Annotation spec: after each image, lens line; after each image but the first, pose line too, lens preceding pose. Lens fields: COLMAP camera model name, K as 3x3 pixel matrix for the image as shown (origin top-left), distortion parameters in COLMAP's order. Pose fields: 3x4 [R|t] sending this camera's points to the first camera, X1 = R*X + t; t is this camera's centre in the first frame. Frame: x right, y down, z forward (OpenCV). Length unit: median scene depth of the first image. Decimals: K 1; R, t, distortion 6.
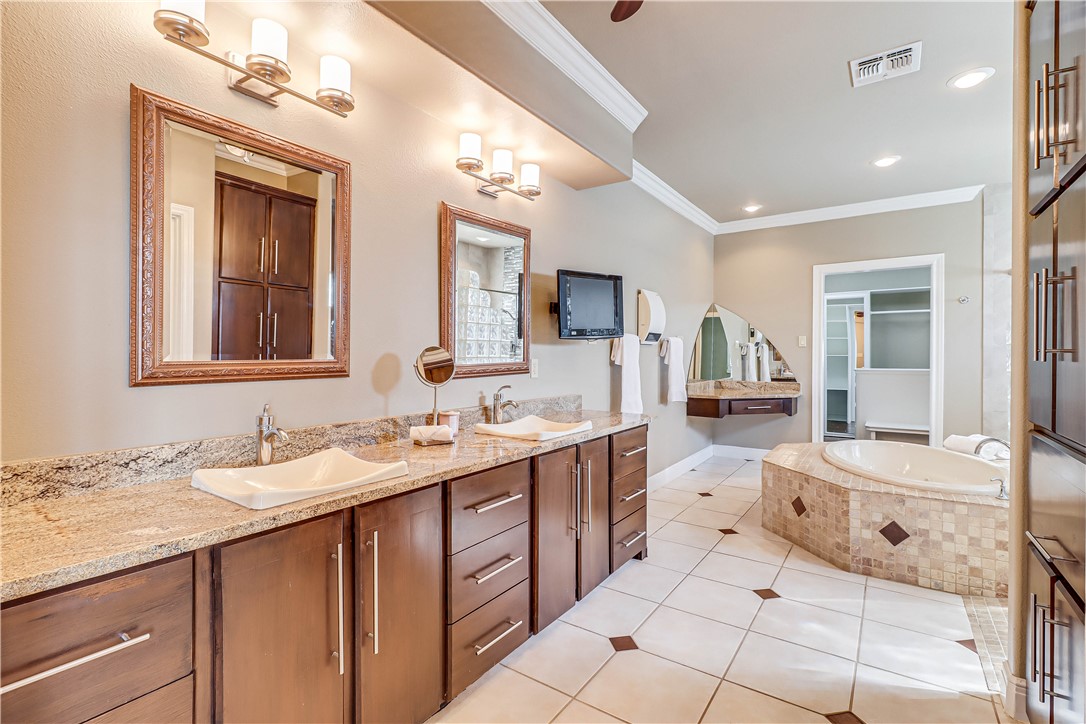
lens RADIAL K [[497.3, 0, 541.6], [0, 497.3, 358.5], [0, 0, 1]] dist [0.009763, 0.000026]
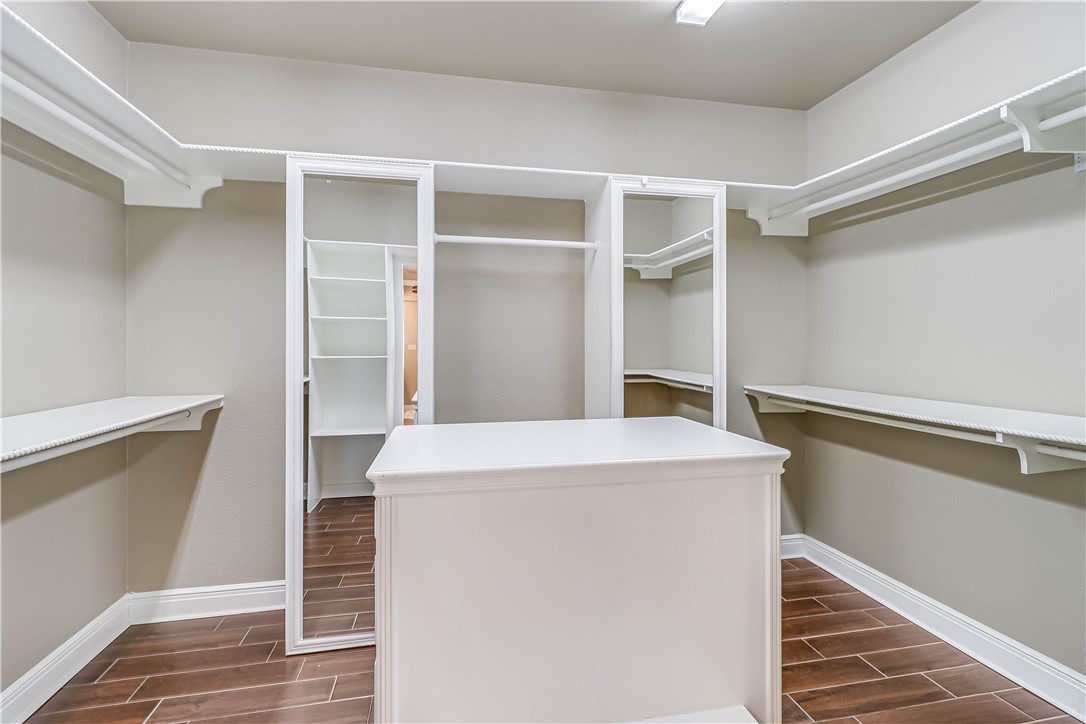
lens RADIAL K [[497.3, 0, 544.3], [0, 497.3, 356.0], [0, 0, 1]] dist [0.009763, 0.000026]
pose [[0.681875, -0.003604, 0.731460, 0.458256], [-0.005814, 0.999930, 0.010347, -0.013682], [-0.731446, -0.011308, 0.681806, 0.709795]]
